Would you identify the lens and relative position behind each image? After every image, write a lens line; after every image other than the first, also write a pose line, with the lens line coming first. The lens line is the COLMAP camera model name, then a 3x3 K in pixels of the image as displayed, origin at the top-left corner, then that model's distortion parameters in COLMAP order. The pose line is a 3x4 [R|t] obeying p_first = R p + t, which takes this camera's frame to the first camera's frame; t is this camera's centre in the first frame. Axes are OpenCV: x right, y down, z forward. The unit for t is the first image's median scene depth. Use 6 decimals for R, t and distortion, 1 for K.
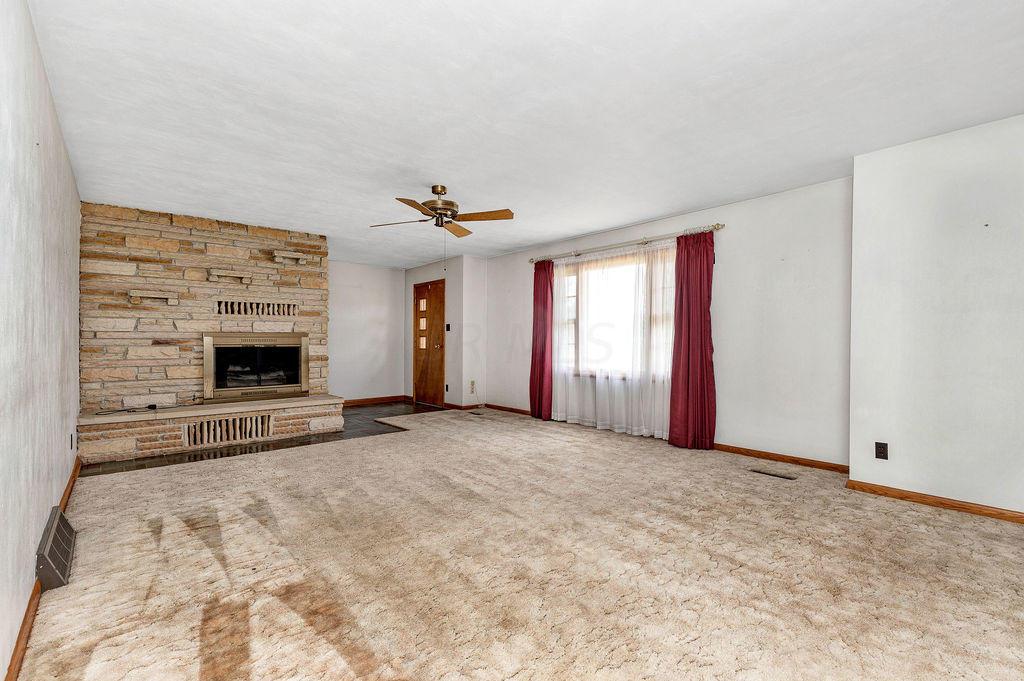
lens RADIAL K [[466.1, 0, 503.8], [0, 466.1, 336.9], [0, 0, 1]] dist [0.002943, 0.000141]
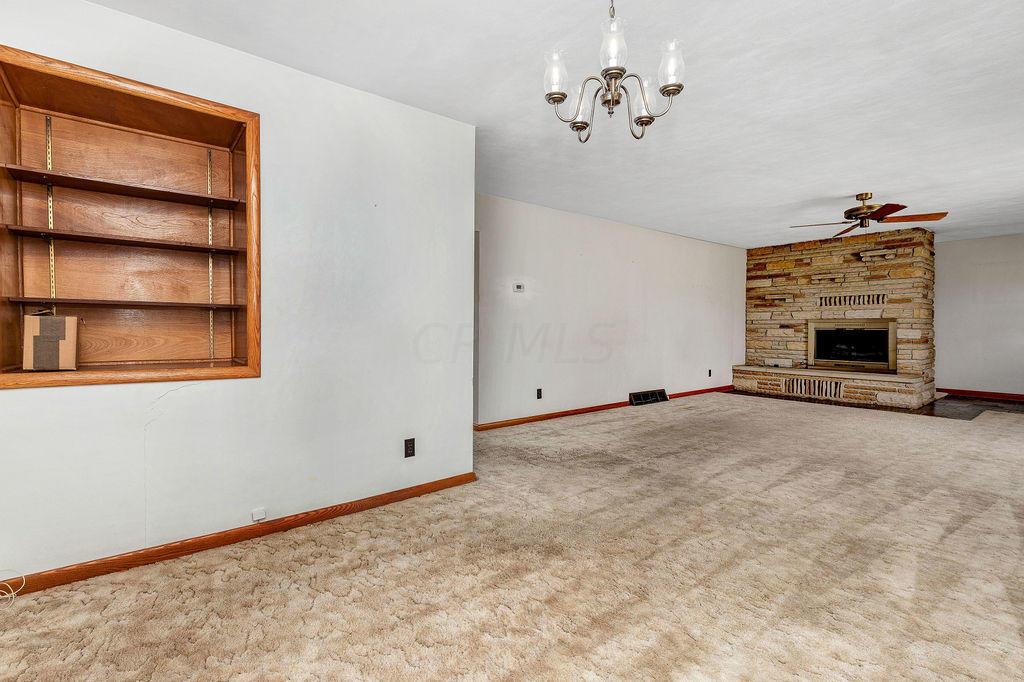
lens RADIAL K [[466.1, 0, 503.8], [0, 466.1, 337.4], [0, 0, 1]] dist [0.002943, 0.000141]
pose [[-0.052407, 0.025161, -0.998309, 0.859877], [0.008333, 0.999659, 0.024757, 0.001805], [0.998591, -0.007021, -0.052599, 0.124952]]
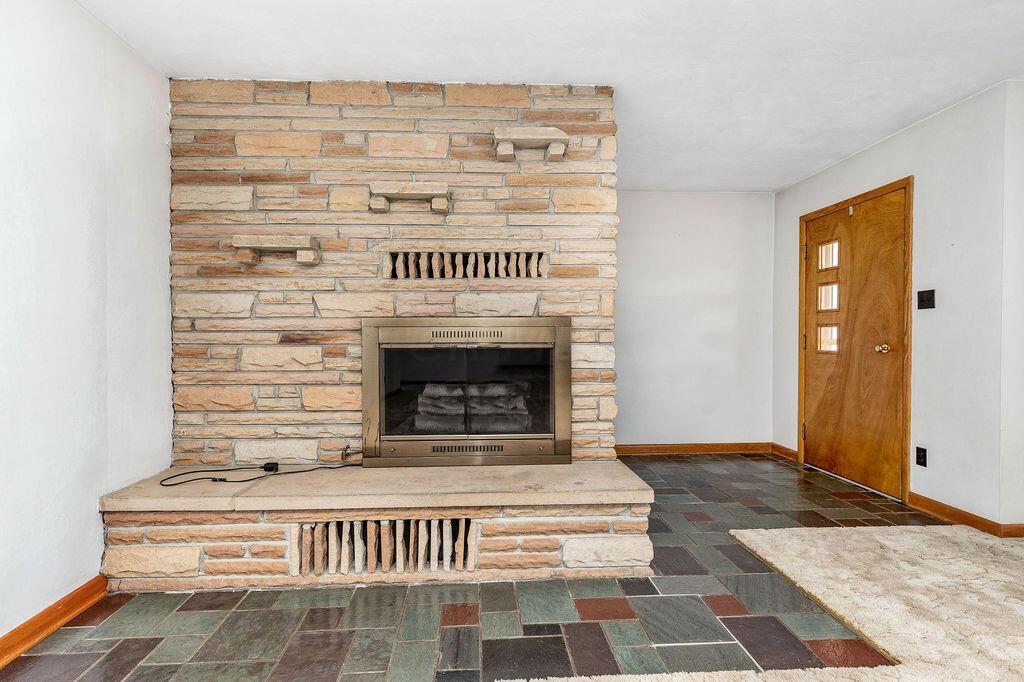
lens RADIAL K [[459.6, 0, 499.4], [0, 459.6, 336.1], [0, 0, 1]] dist [0.012277, 0.001038]
pose [[0.790362, 0.002493, -0.612635, -0.238899], [0.005516, 0.999922, 0.011186, 0.004751], [0.612615, -0.012220, 0.790287, 0.706982]]
